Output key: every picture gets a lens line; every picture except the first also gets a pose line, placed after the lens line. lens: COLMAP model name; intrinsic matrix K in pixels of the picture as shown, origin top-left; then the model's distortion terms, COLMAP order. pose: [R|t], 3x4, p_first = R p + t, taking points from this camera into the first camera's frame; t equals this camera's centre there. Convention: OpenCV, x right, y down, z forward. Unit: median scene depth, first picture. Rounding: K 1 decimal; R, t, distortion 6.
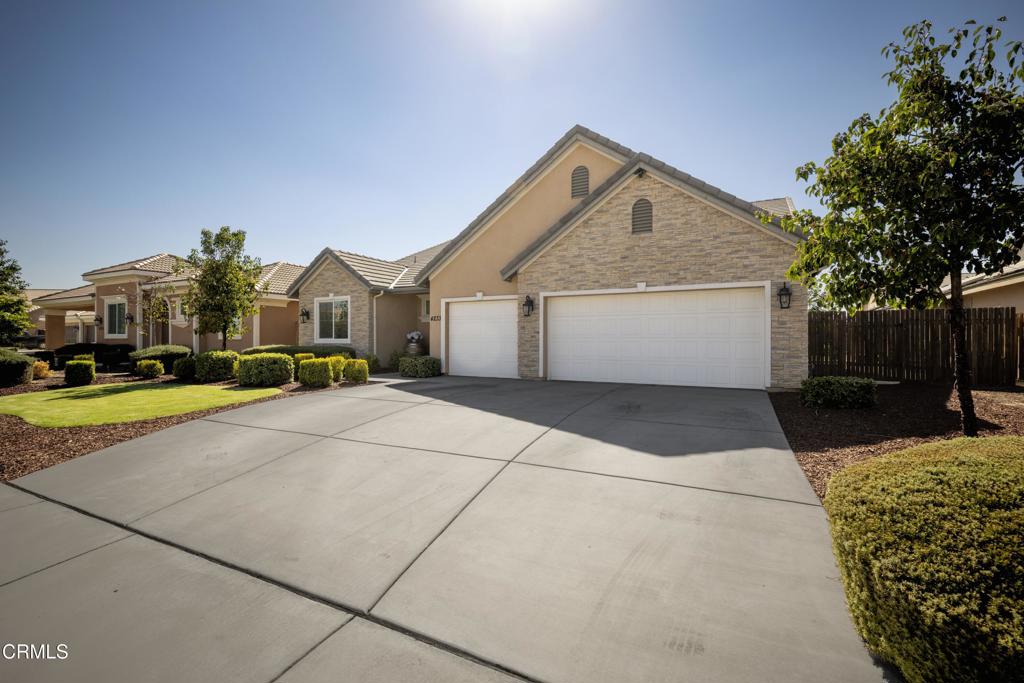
lens RADIAL K [[471.8, 0, 512.4], [0, 471.8, 339.8], [0, 0, 1]] dist [0.004962, 0.000461]
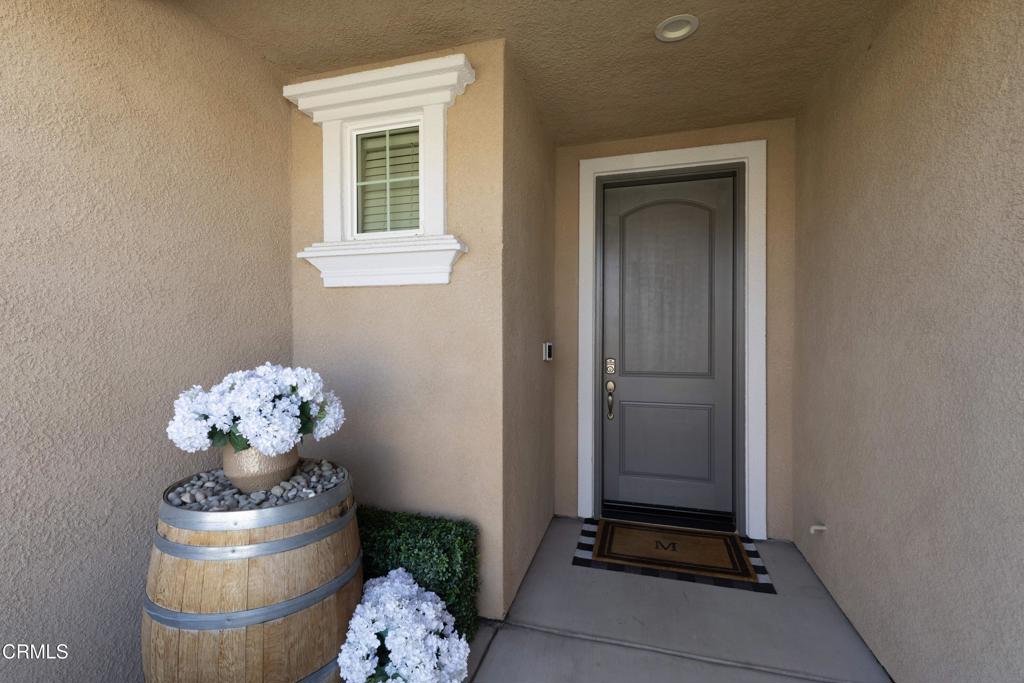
lens RADIAL K [[471.8, 0, 509.7], [0, 471.8, 340.1], [0, 0, 1]] dist [0.004962, 0.000461]
pose [[0.976775, -0.005651, 0.214191, -0.177518], [0.003012, 0.999915, 0.012646, -0.024527], [-0.214245, -0.011707, 0.976710, 0.897531]]
